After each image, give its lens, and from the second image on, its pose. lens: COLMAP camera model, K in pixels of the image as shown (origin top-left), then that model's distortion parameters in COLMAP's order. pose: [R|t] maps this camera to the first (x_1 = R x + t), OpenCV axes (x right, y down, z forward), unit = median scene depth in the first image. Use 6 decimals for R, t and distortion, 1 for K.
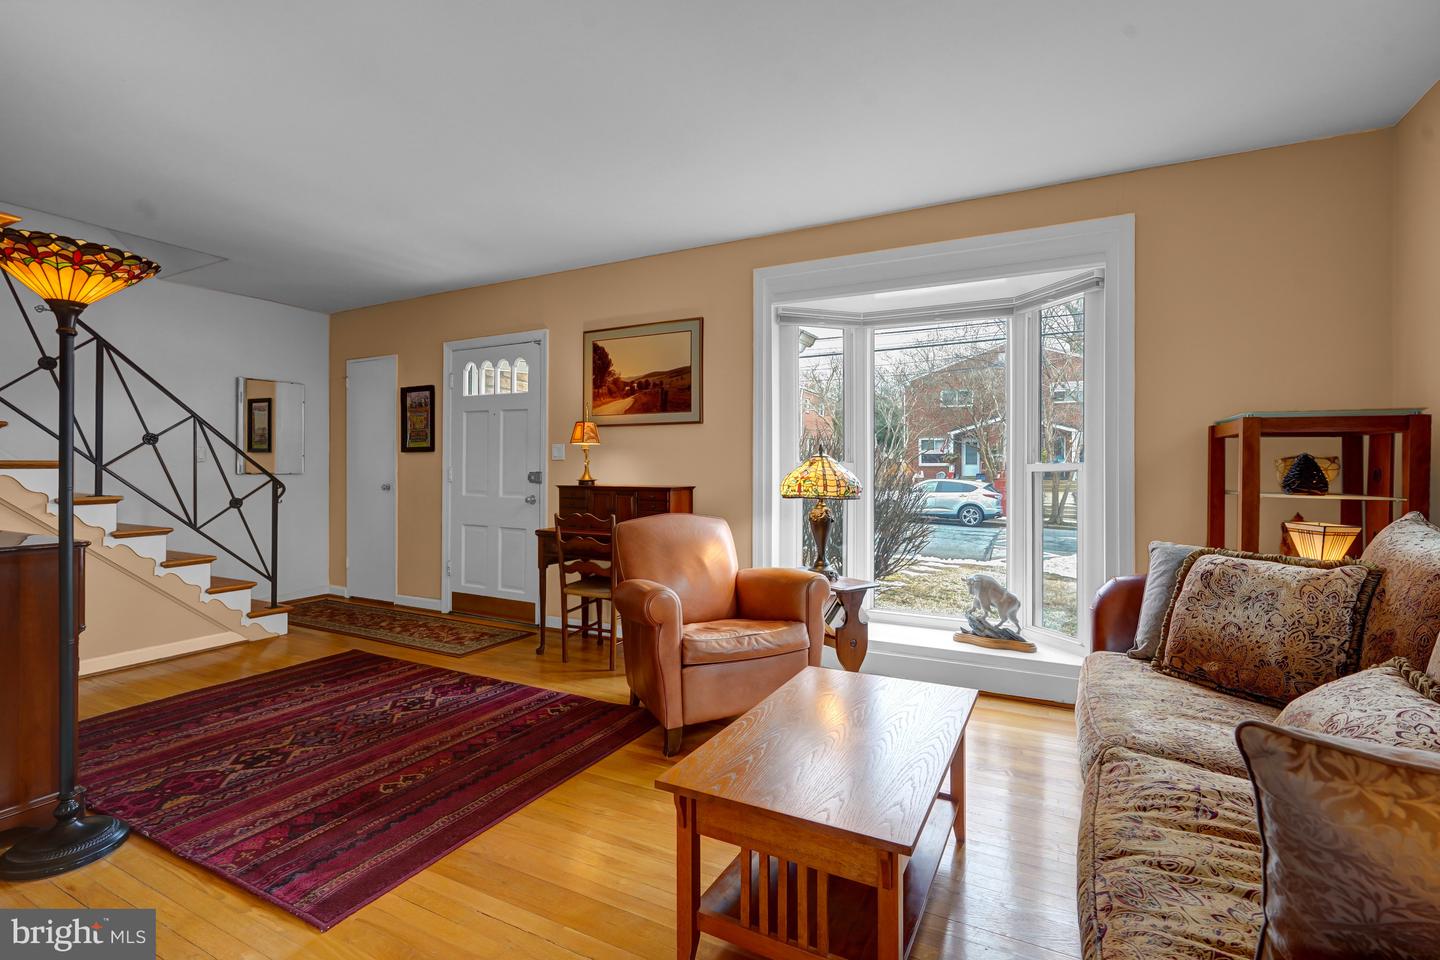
lens RADIAL K [[662.0, 0, 720.2], [0, 662.0, 471.1], [0, 0, 1]] dist [-0.000396, 0.000995]
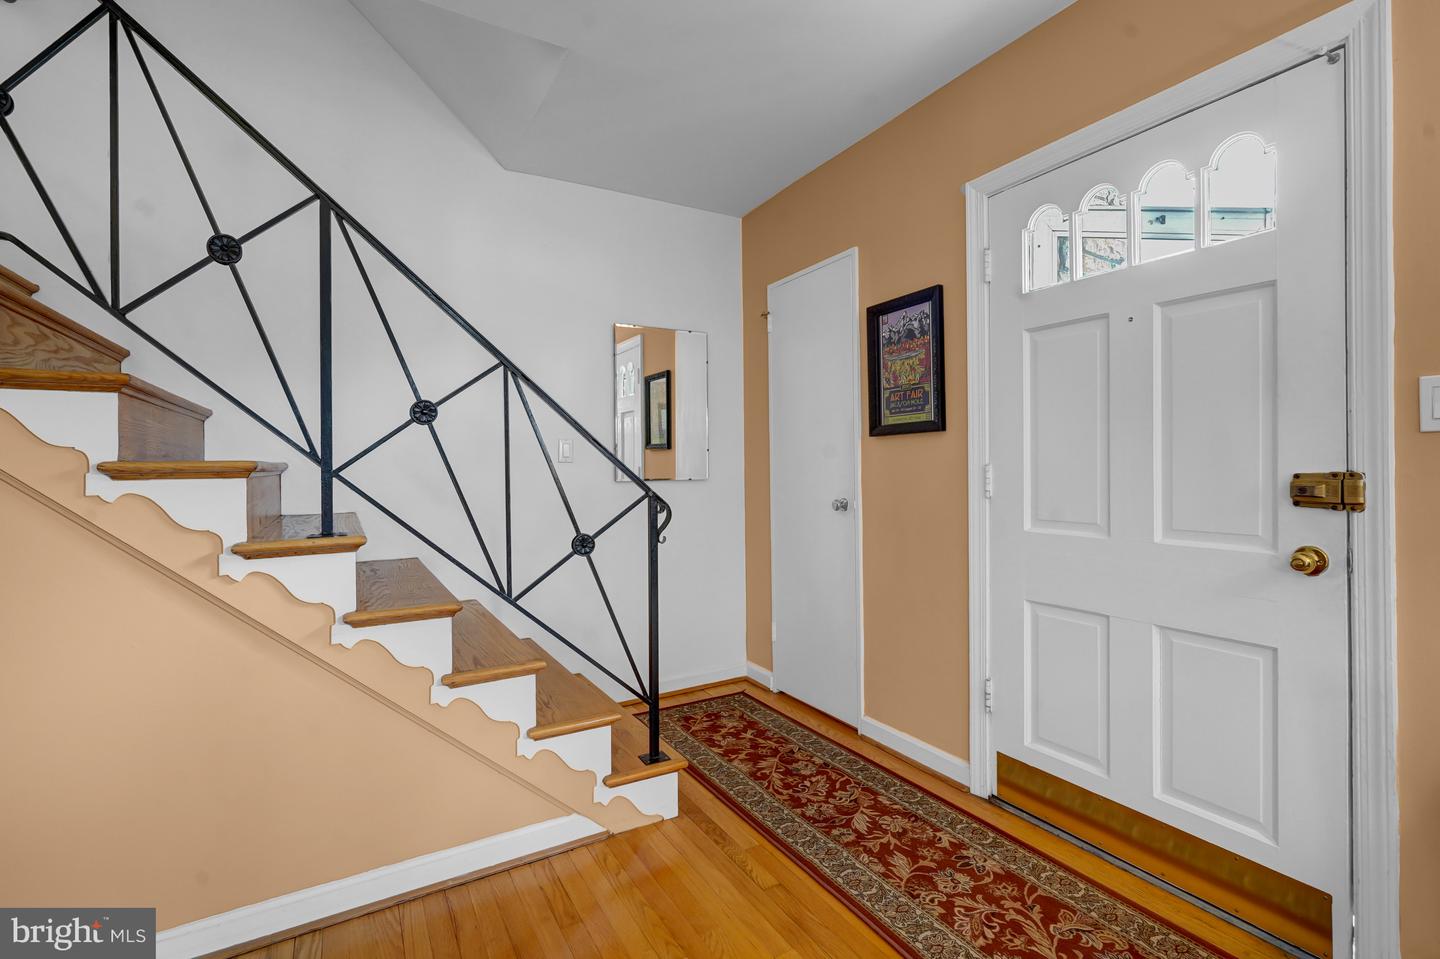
lens RADIAL K [[662.0, 0, 720.2], [0, 662.0, 470.6], [0, 0, 1]] dist [-0.000396, 0.000995]
pose [[0.847981, -0.011514, -0.529902, -0.327728], [0.011748, 0.999927, -0.002928, -0.002304], [0.529897, -0.003742, 0.848054, 0.539313]]
